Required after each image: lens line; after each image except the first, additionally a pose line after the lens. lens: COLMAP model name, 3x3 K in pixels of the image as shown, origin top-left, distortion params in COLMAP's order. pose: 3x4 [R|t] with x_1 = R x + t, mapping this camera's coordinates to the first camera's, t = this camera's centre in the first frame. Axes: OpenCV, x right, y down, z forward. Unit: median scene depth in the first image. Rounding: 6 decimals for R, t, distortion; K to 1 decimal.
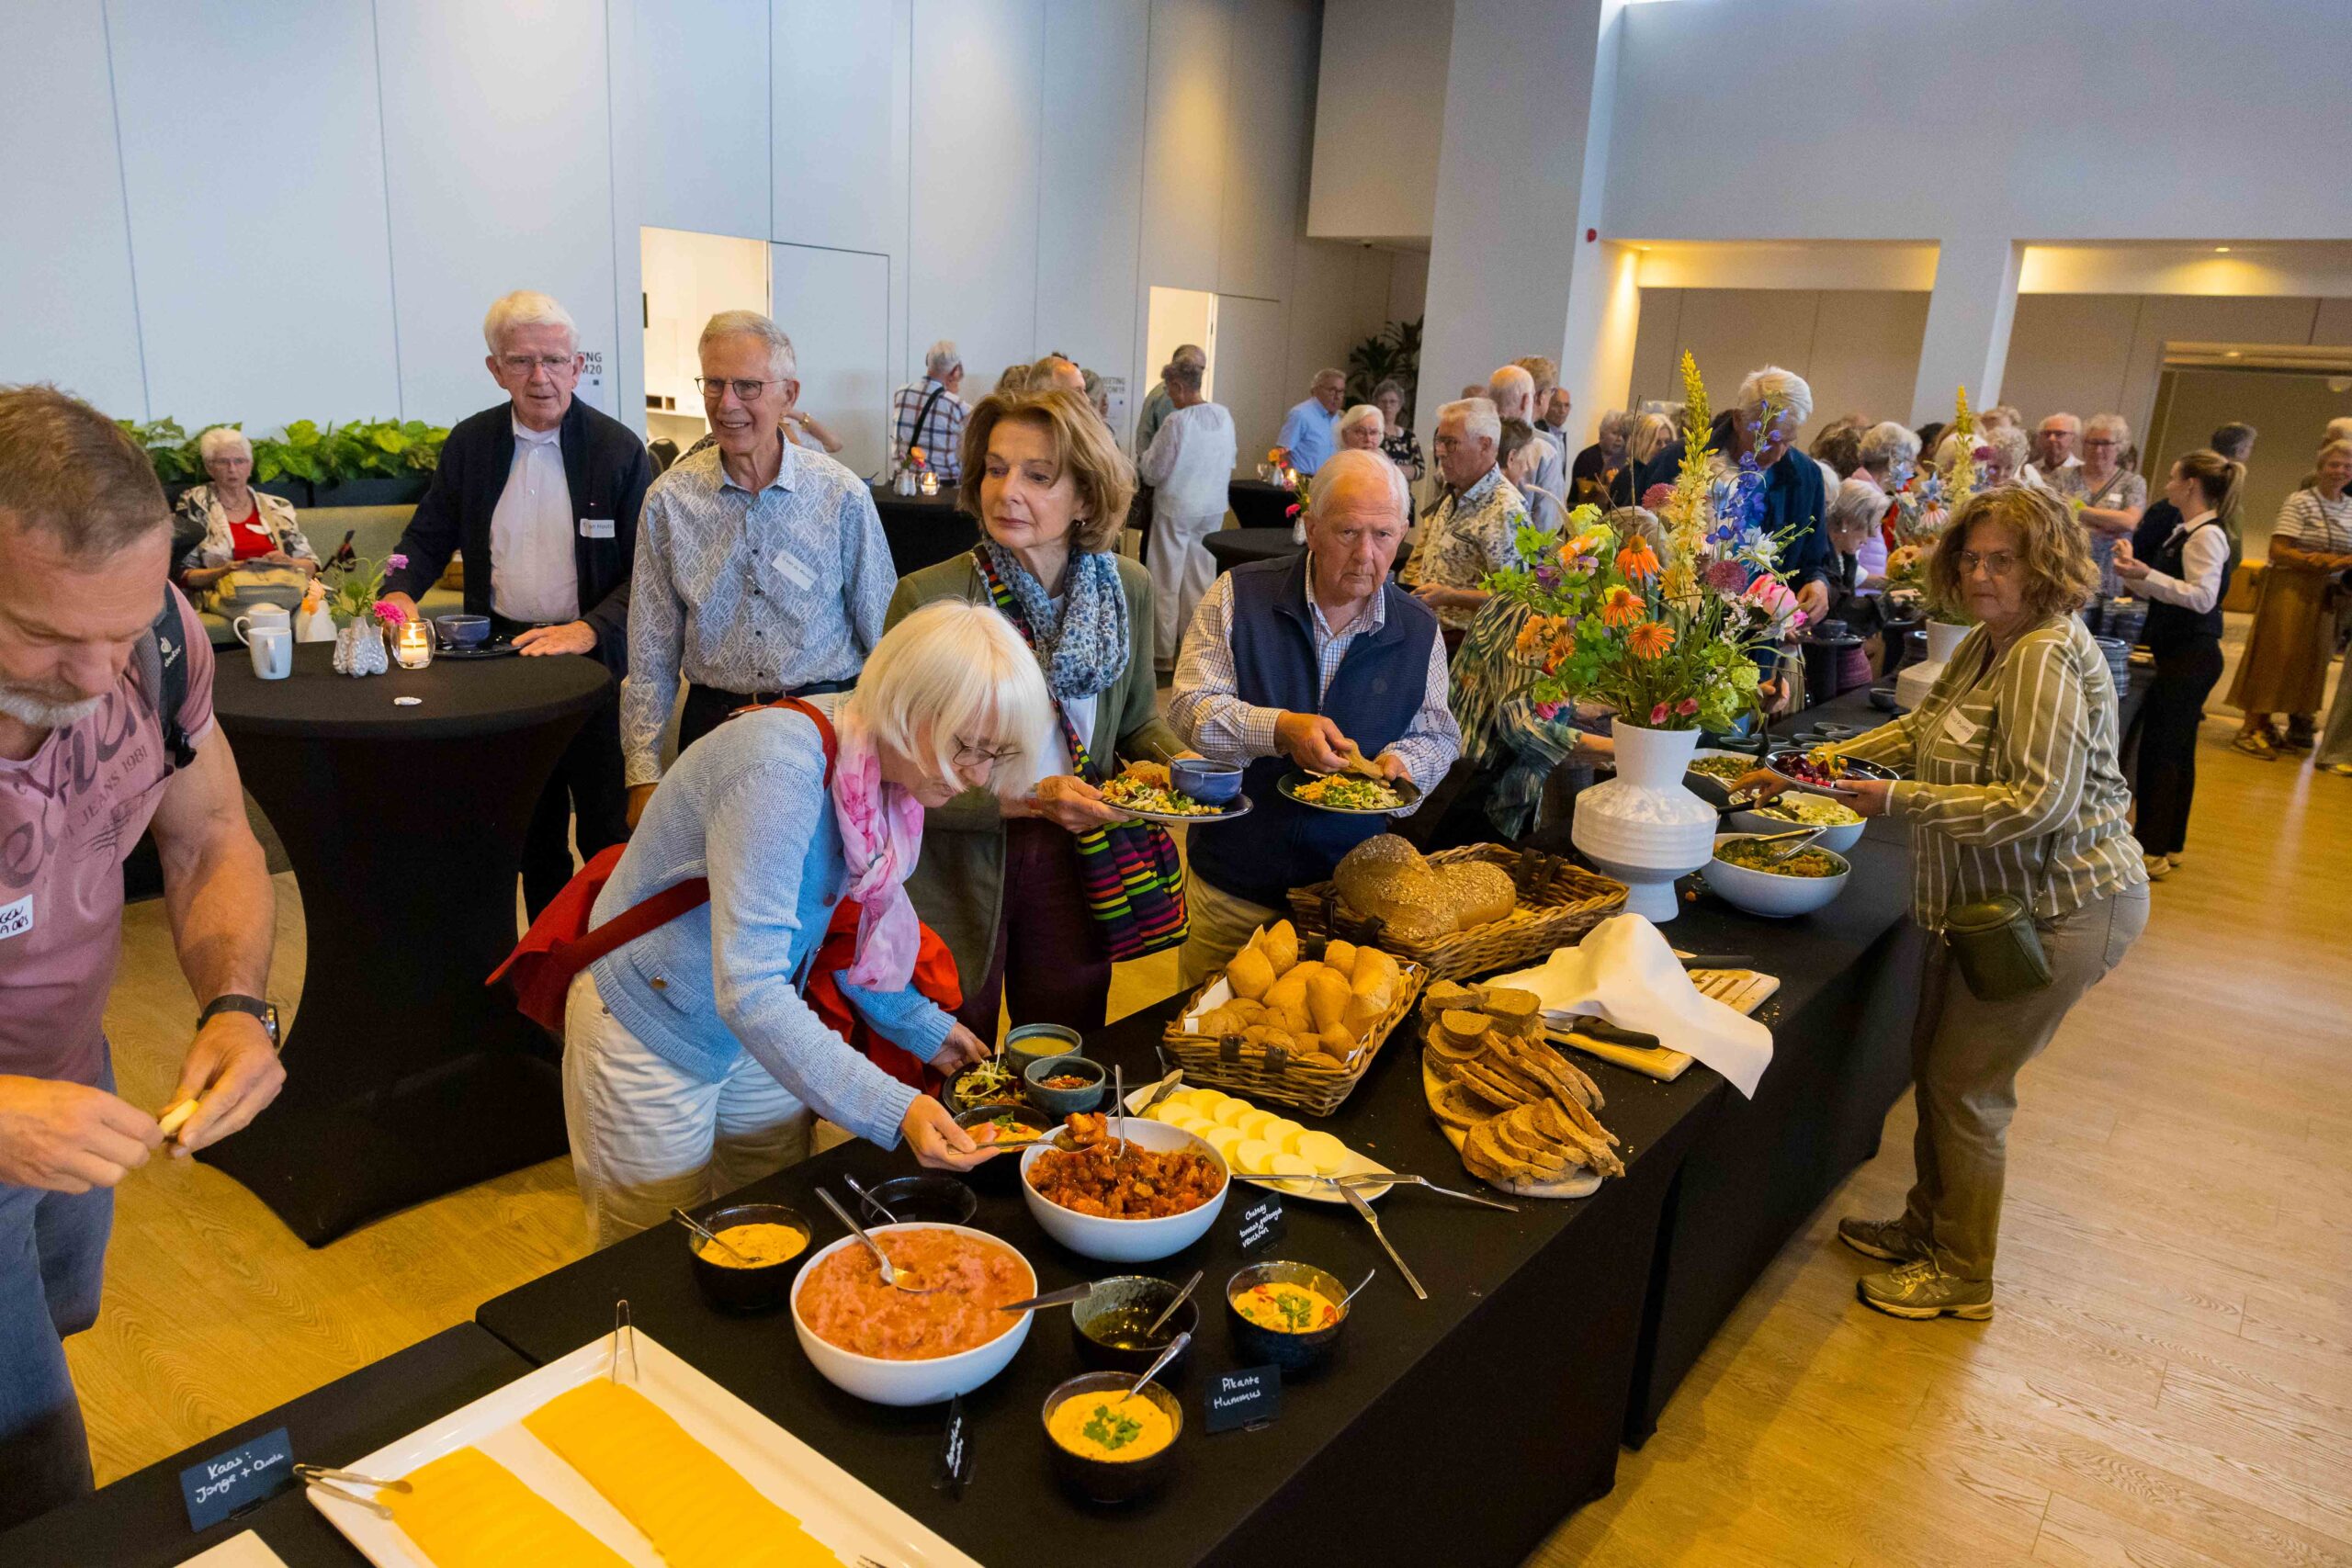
lens RADIAL K [[1579.3, 0, 1176.0], [0, 1579.3, 784.0], [0, 0, 1]] dist [-0.002603, 0.001134]
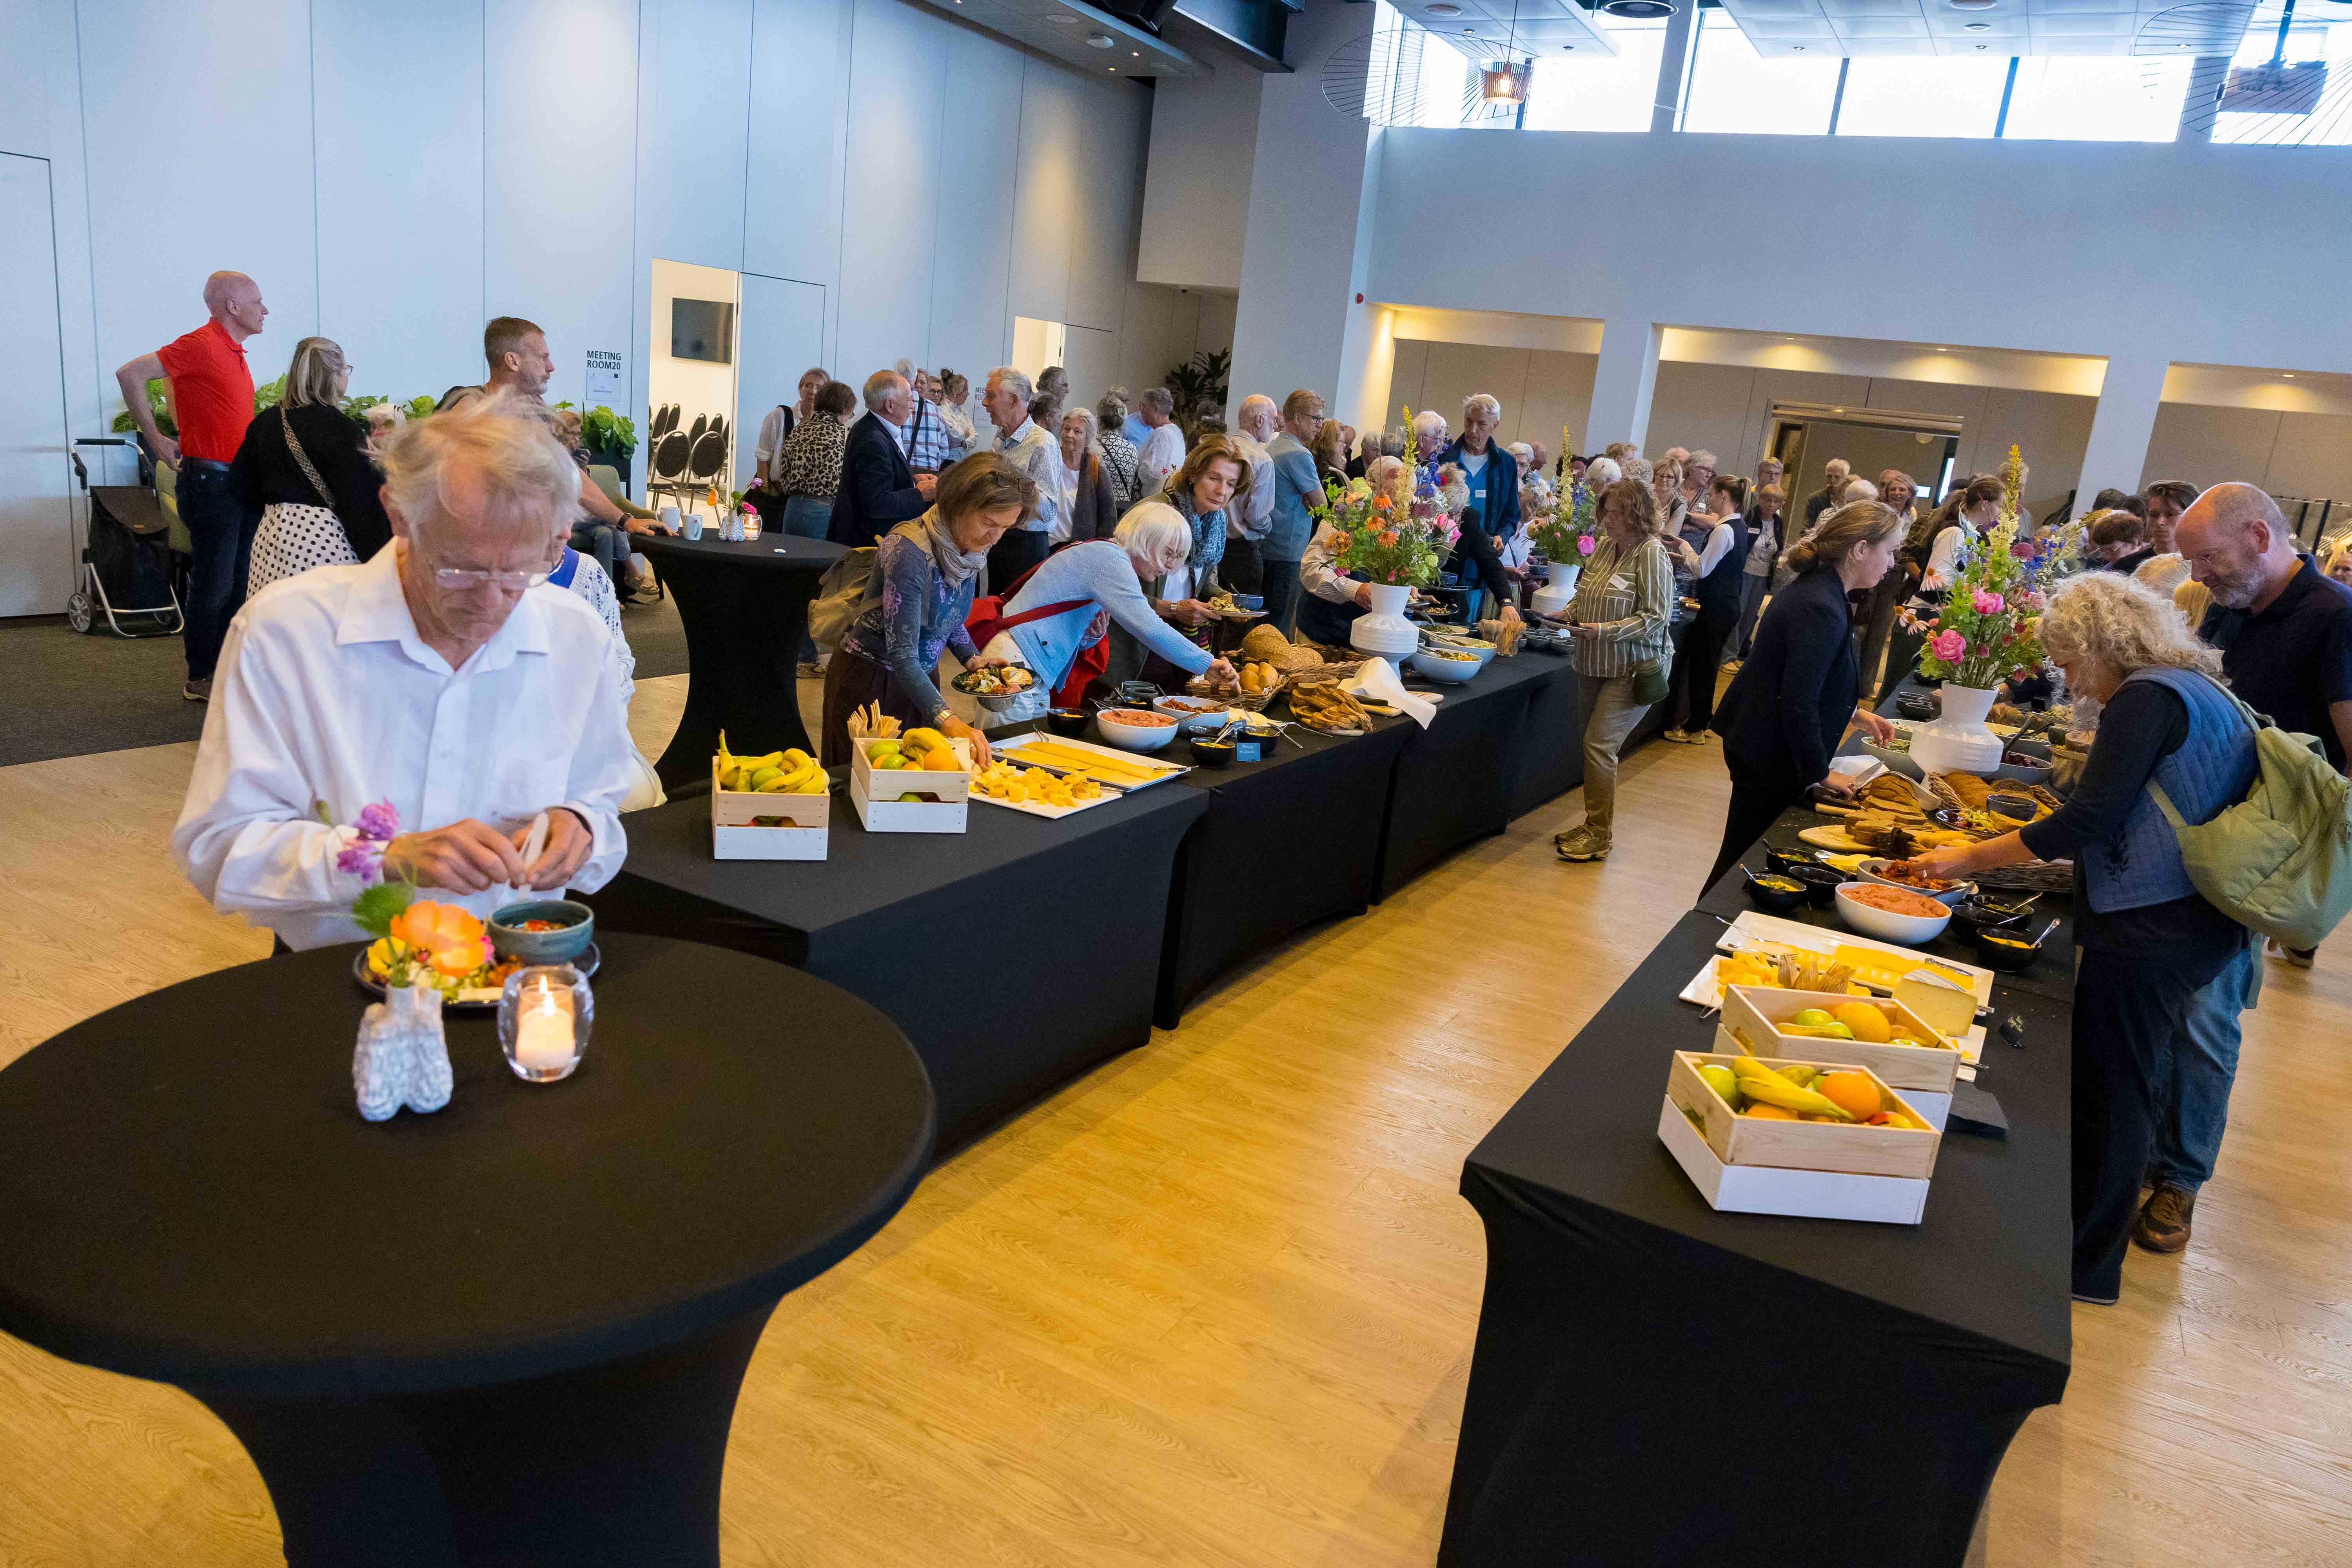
lens RADIAL K [[1579.5, 0, 1176.0], [0, 1579.5, 784.0], [0, 0, 1]] dist [-0.002603, 0.001134]
pose [[0.989225, 0.011837, 0.145923, -0.089473], [-0.011087, 0.999921, -0.005954, 0.078679], [-0.145982, 0.004272, 0.989278, -0.329213]]
